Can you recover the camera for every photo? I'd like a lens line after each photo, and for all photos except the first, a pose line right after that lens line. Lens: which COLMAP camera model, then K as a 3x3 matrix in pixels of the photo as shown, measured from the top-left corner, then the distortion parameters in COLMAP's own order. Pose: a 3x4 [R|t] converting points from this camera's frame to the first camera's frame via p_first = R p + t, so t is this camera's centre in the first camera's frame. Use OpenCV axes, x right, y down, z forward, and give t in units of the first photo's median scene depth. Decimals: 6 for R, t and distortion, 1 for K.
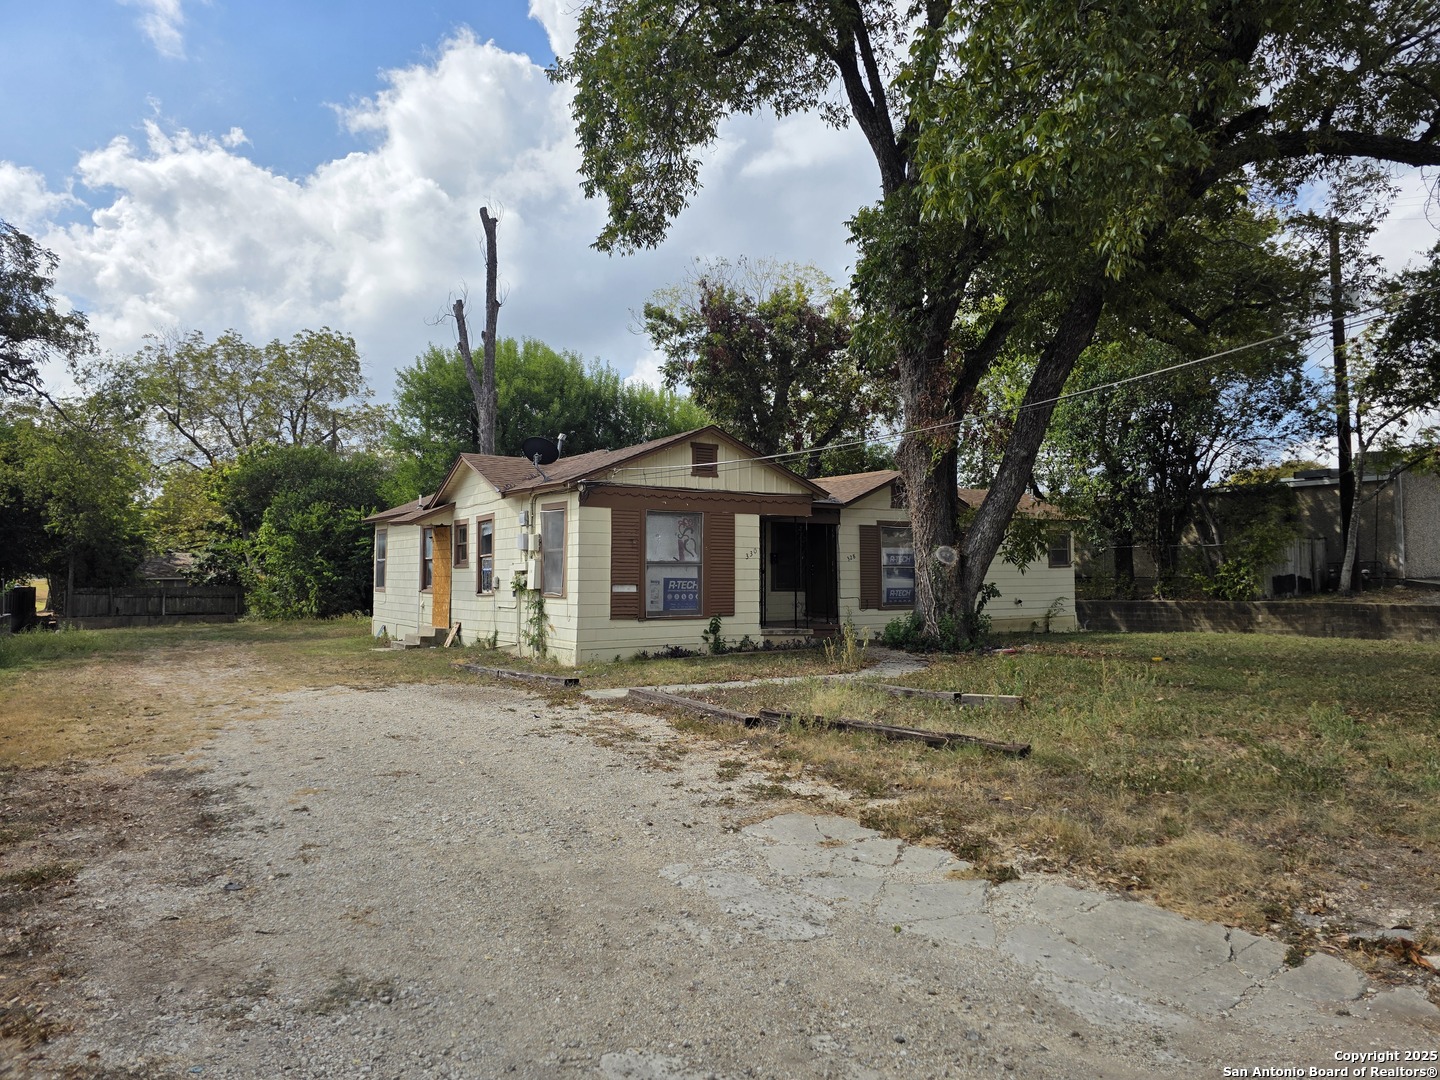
lens RADIAL K [[989.6, 0, 724.9], [0, 989.6, 542.2], [0, 0, 1]] dist [0.092893, -0.086465]
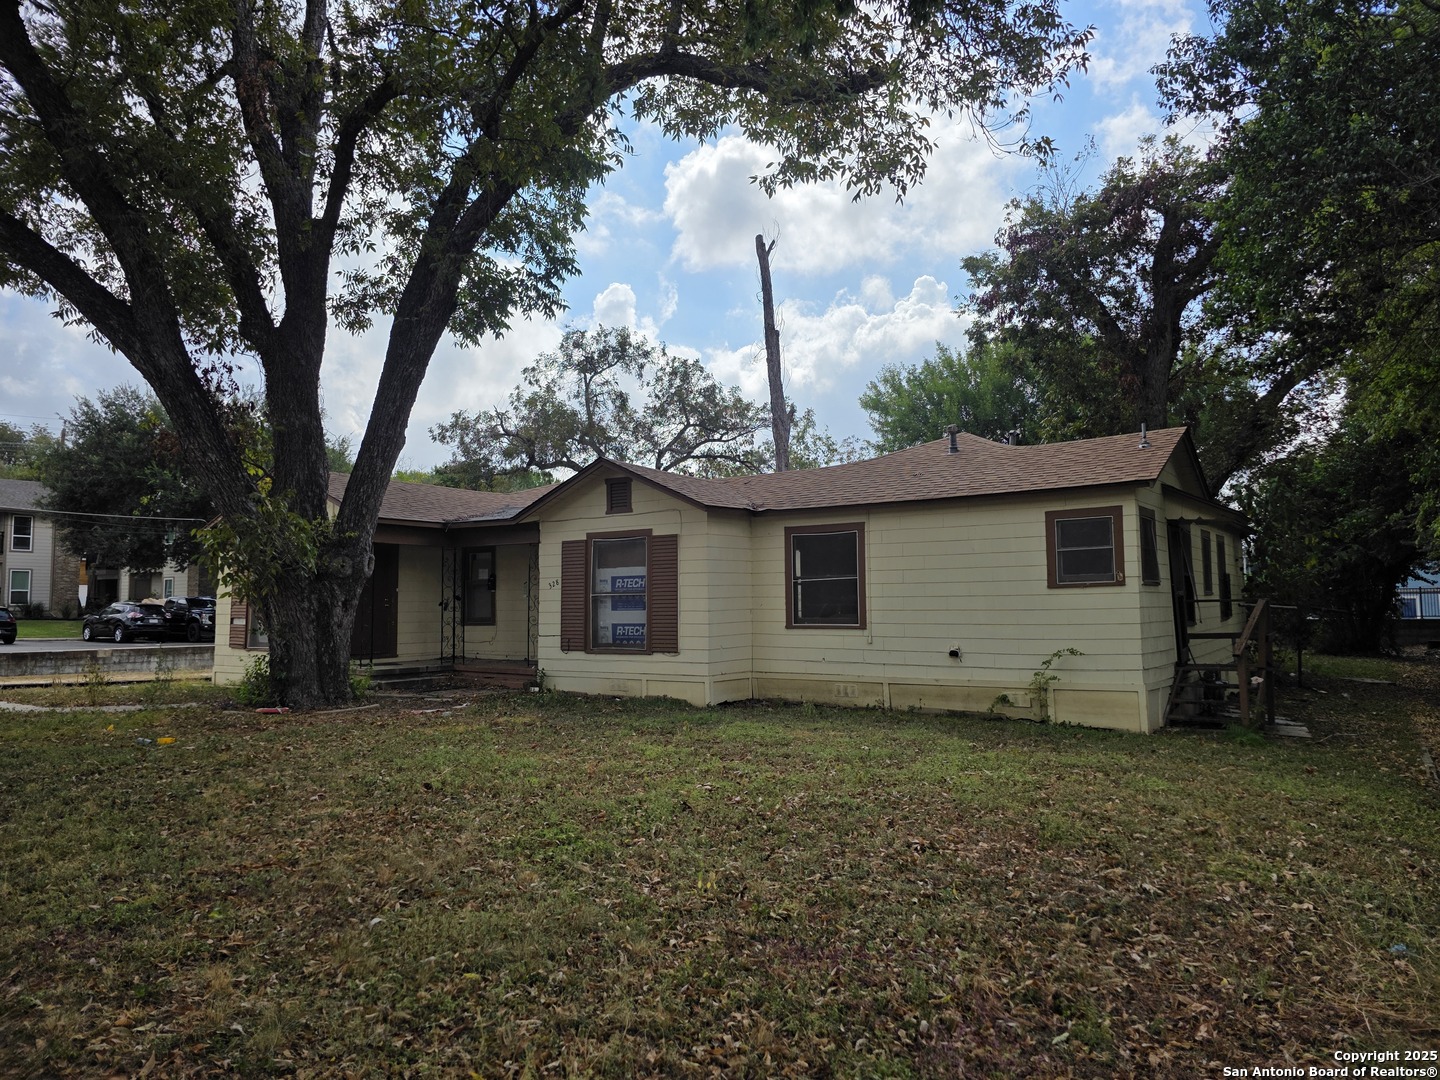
lens RADIAL K [[989.6, 0, 724.9], [0, 989.6, 542.2], [0, 0, 1]] dist [0.092893, -0.086465]
pose [[0.367825, -0.058099, -0.928078, 1.110231], [0.040264, 0.998105, -0.046525, 0.029897], [0.929023, -0.020255, 0.369467, 1.027355]]
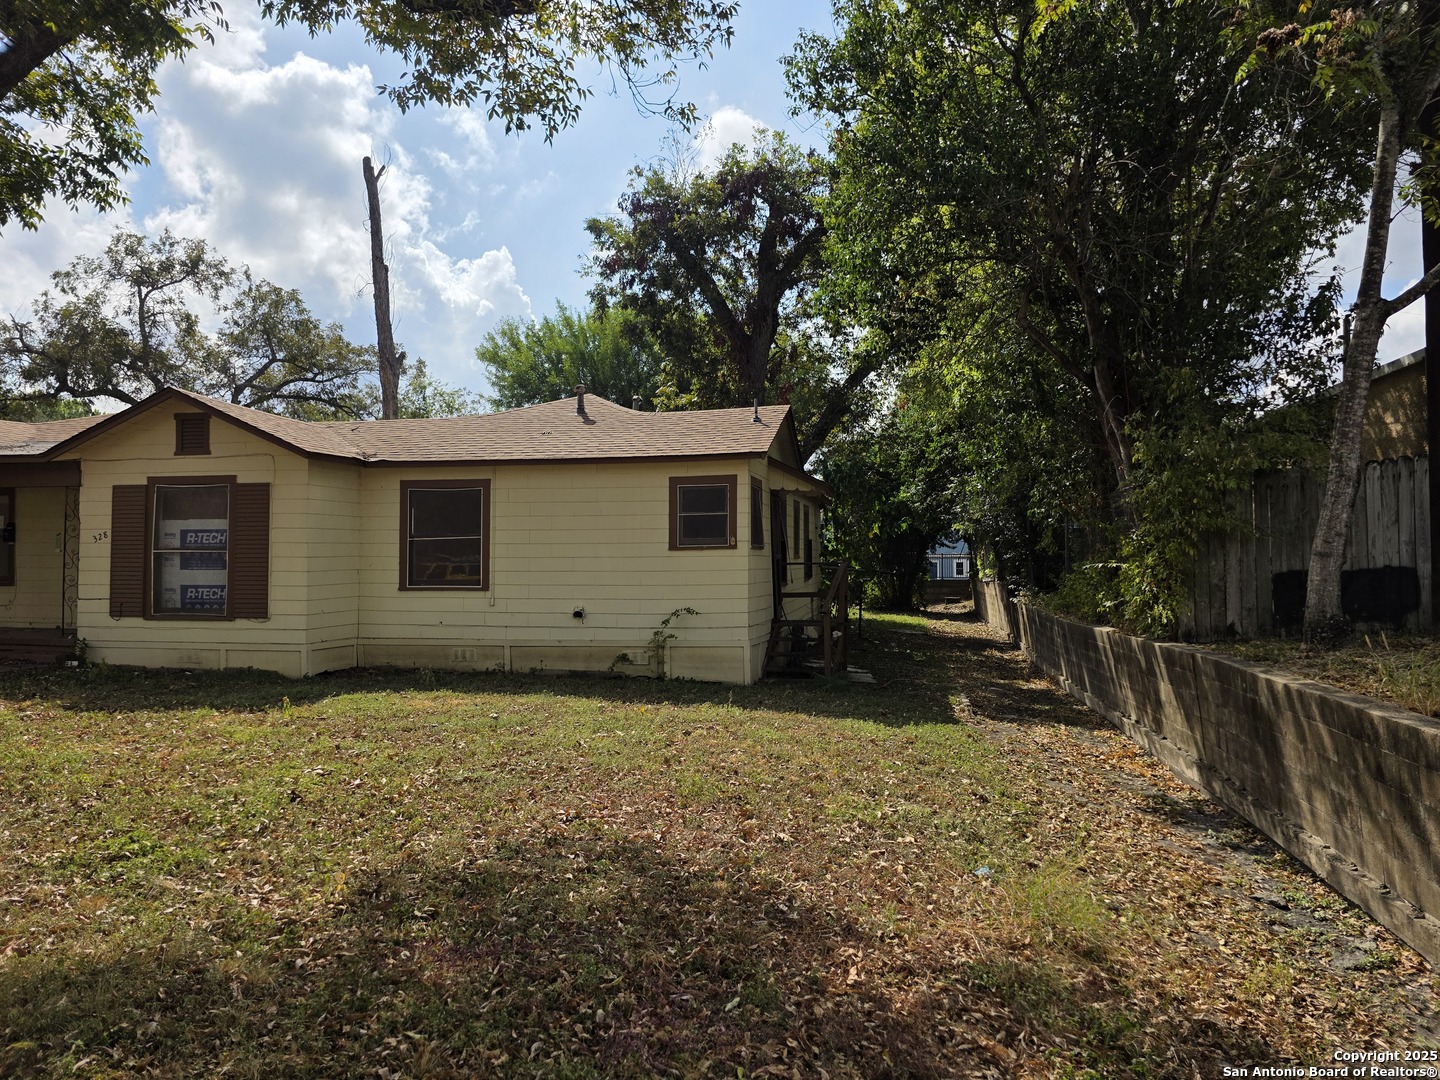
lens RADIAL K [[989.6, 0, 724.9], [0, 989.6, 542.2], [0, 0, 1]] dist [0.092893, -0.086465]
pose [[0.694859, -0.009507, -0.719083, 1.088377], [0.020800, 0.999760, 0.006881, 0.028150], [0.718845, -0.019738, 0.694890, 1.023156]]
